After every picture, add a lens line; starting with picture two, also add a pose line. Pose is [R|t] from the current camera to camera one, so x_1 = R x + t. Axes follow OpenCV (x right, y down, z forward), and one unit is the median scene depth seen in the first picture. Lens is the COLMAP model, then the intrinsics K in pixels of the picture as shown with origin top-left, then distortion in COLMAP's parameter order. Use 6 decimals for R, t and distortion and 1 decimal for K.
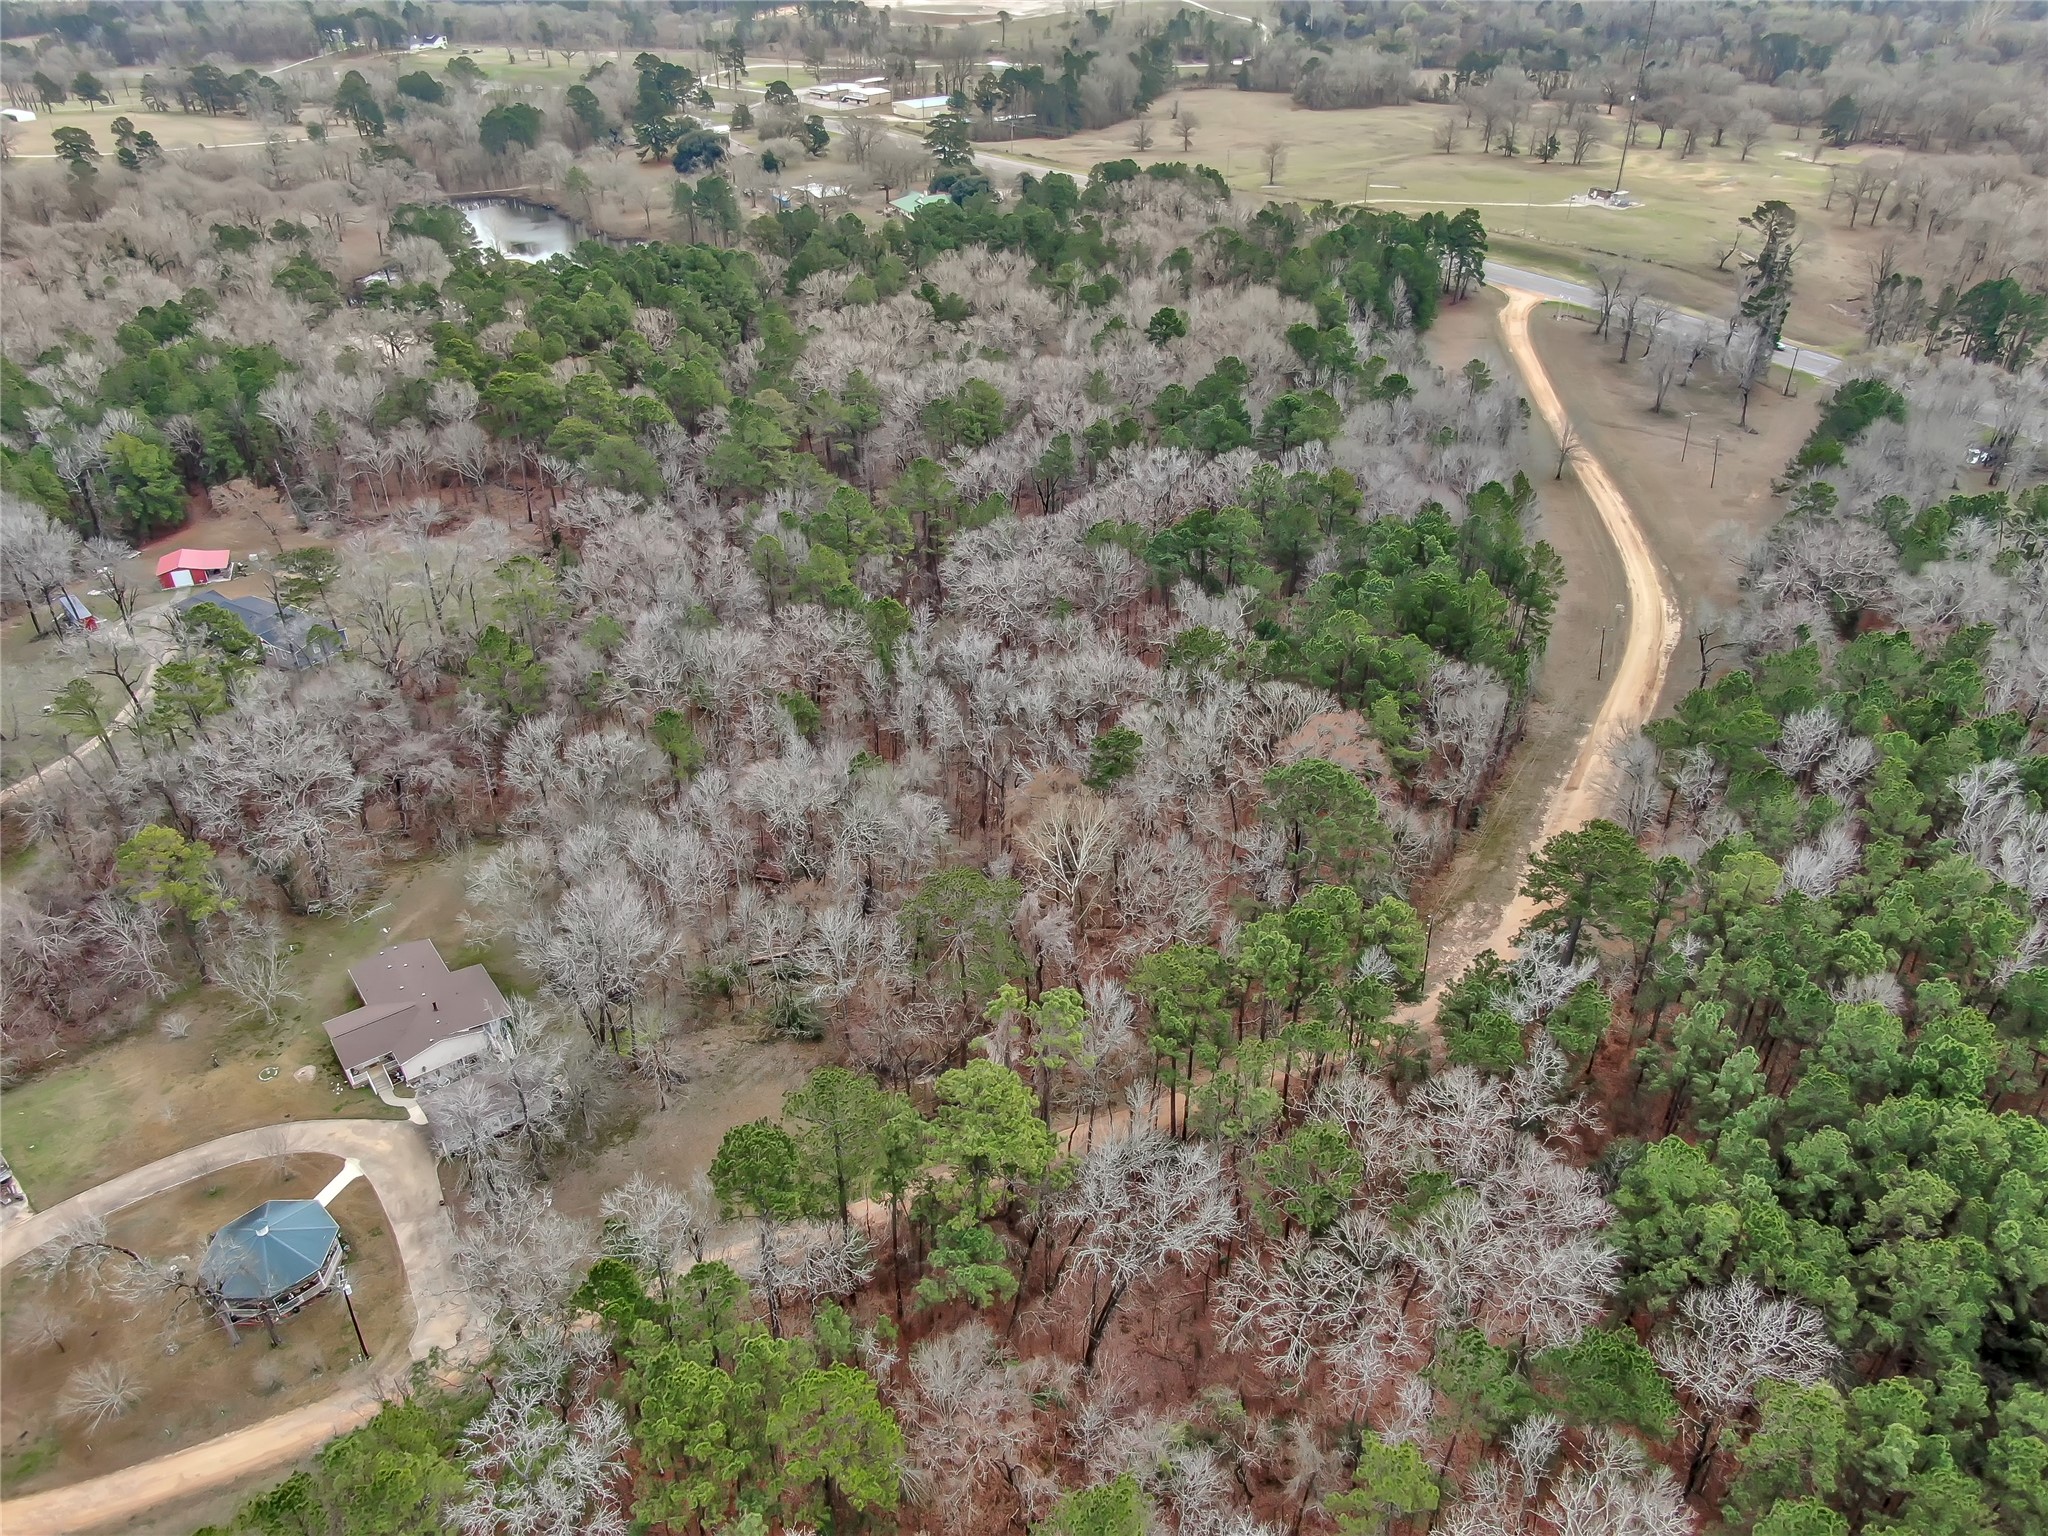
lens RADIAL K [[1473.7, 0, 1024.0], [0, 1473.7, 768.0], [0, 0, 1]] dist [-0.013288, 0.004877]
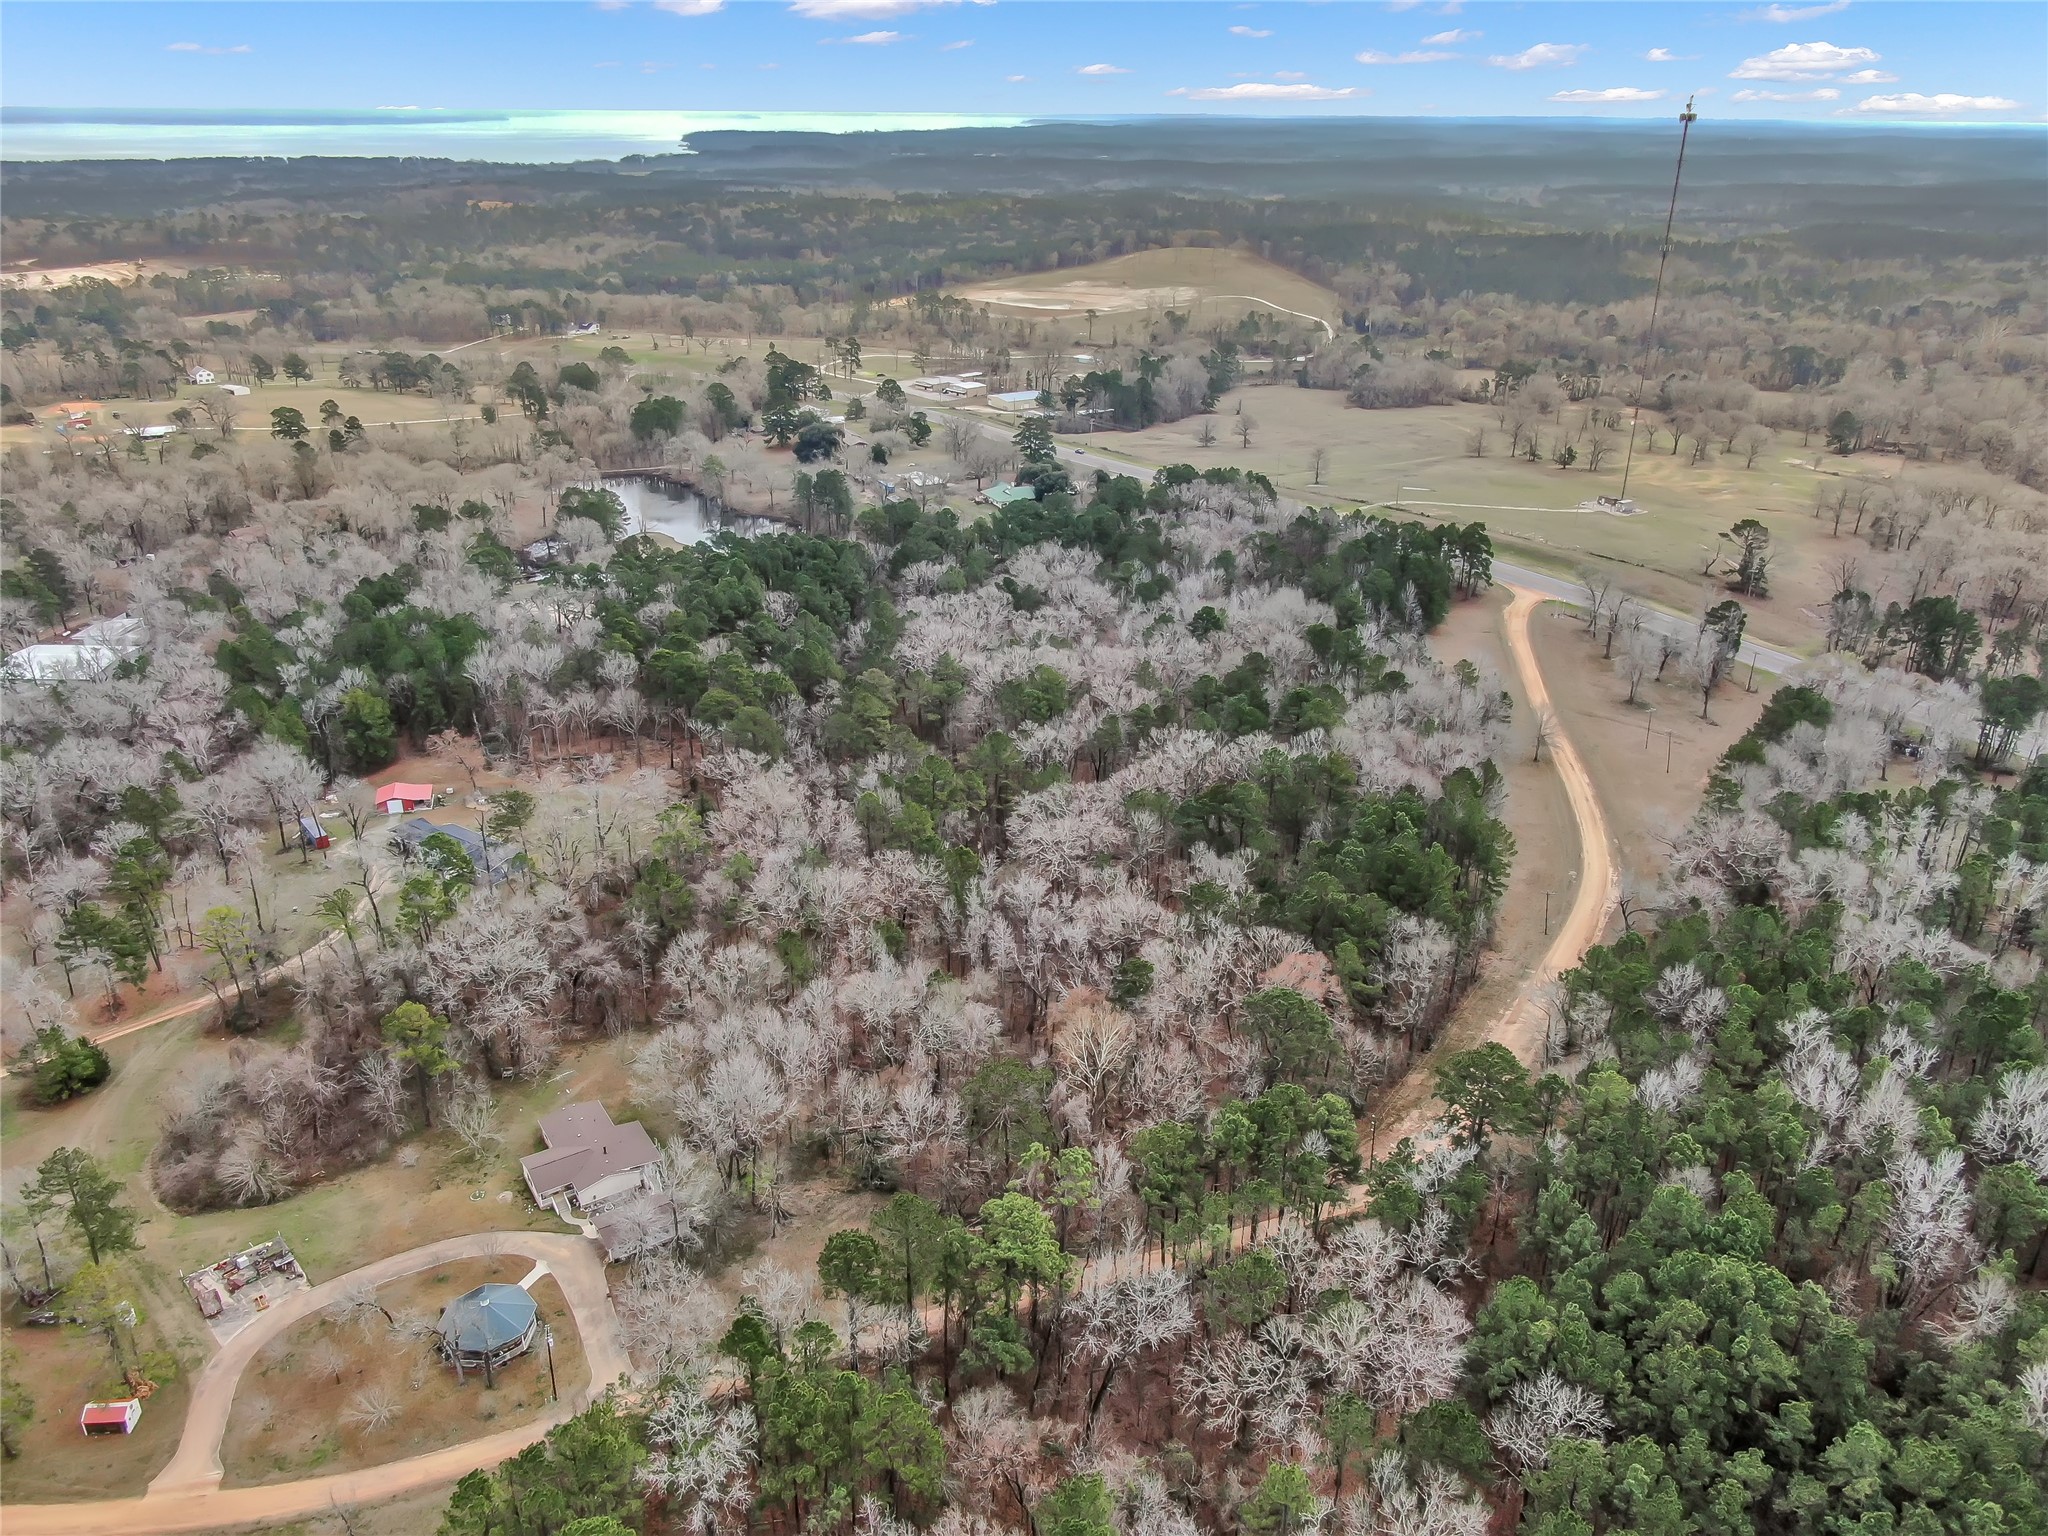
lens RADIAL K [[1473.7, 0, 1024.0], [0, 1473.7, 768.0], [0, 0, 1]] dist [-0.013288, 0.004877]
pose [[0.998102, 0.033106, -0.051924, 0.021095], [-0.040717, 0.987362, -0.153160, 0.007753], [0.046197, 0.154983, 0.986836, -0.233573]]
